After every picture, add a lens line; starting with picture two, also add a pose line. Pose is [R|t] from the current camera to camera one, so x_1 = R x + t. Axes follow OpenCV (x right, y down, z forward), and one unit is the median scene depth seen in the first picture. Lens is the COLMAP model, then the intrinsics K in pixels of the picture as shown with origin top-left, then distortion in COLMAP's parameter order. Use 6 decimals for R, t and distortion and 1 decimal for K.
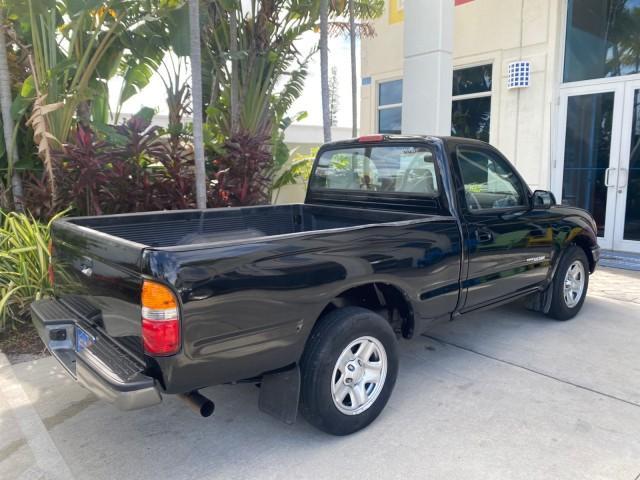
lens RADIAL K [[490.0, 0, 315.8], [0, 490.0, 238.0], [0, 0, 1]] dist [0.030868, -0.039251]
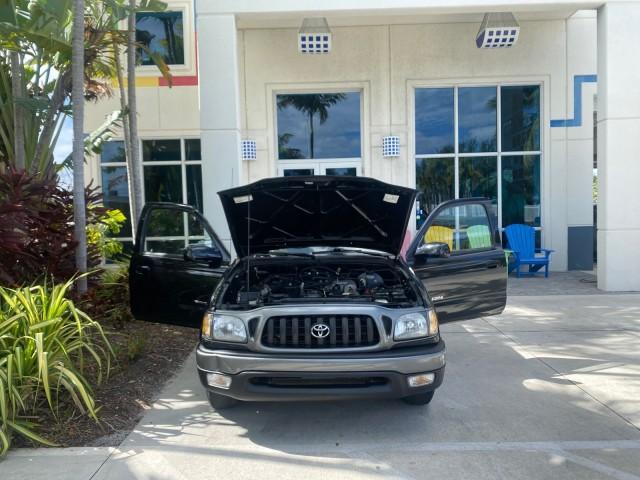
lens RADIAL K [[490.0, 0, 318.7], [0, 490.0, 240.6], [0, 0, 1]] dist [0.030868, -0.039251]
pose [[0.650533, -0.049593, 0.757857, -0.517443], [0.131188, 0.990204, -0.047813, -0.009265], [-0.748062, 0.130526, 0.650666, 0.055853]]
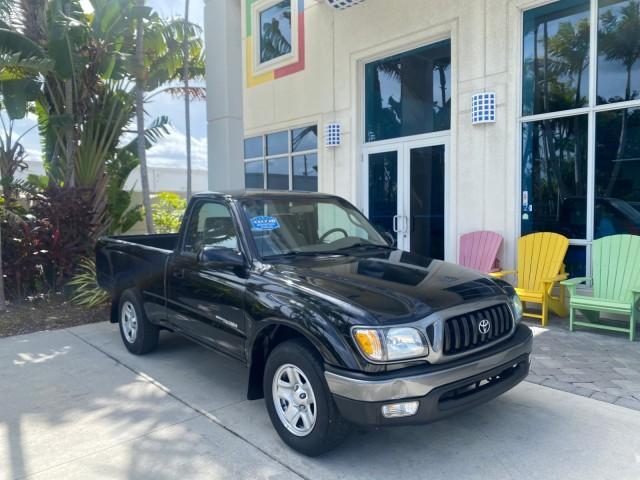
lens RADIAL K [[490.0, 0, 319.6], [0, 490.0, 241.0], [0, 0, 1]] dist [0.030868, -0.039251]
pose [[0.999415, -0.004658, 0.033896, 0.383098], [0.007471, 0.996494, -0.083335, 0.010570], [-0.033389, 0.083540, 0.995945, -0.128887]]
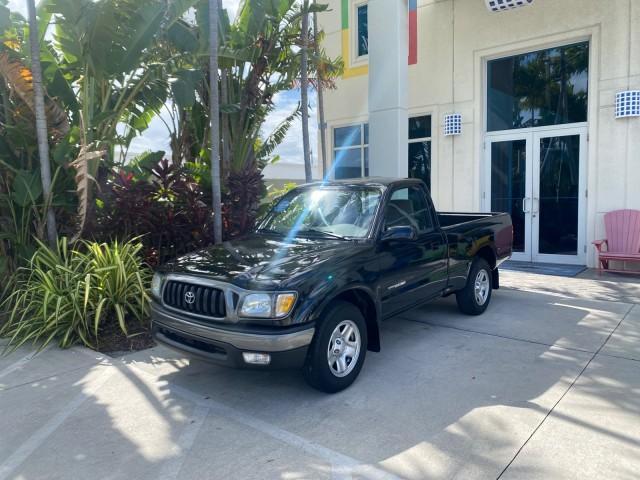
lens RADIAL K [[490.0, 0, 321.4], [0, 490.0, 237.3], [0, 0, 1]] dist [0.030868, -0.039251]
pose [[0.986373, -0.024205, 0.162735, -0.142947], [0.035096, 0.997308, -0.064386, 0.024640], [-0.160739, 0.069220, 0.984567, -0.172939]]
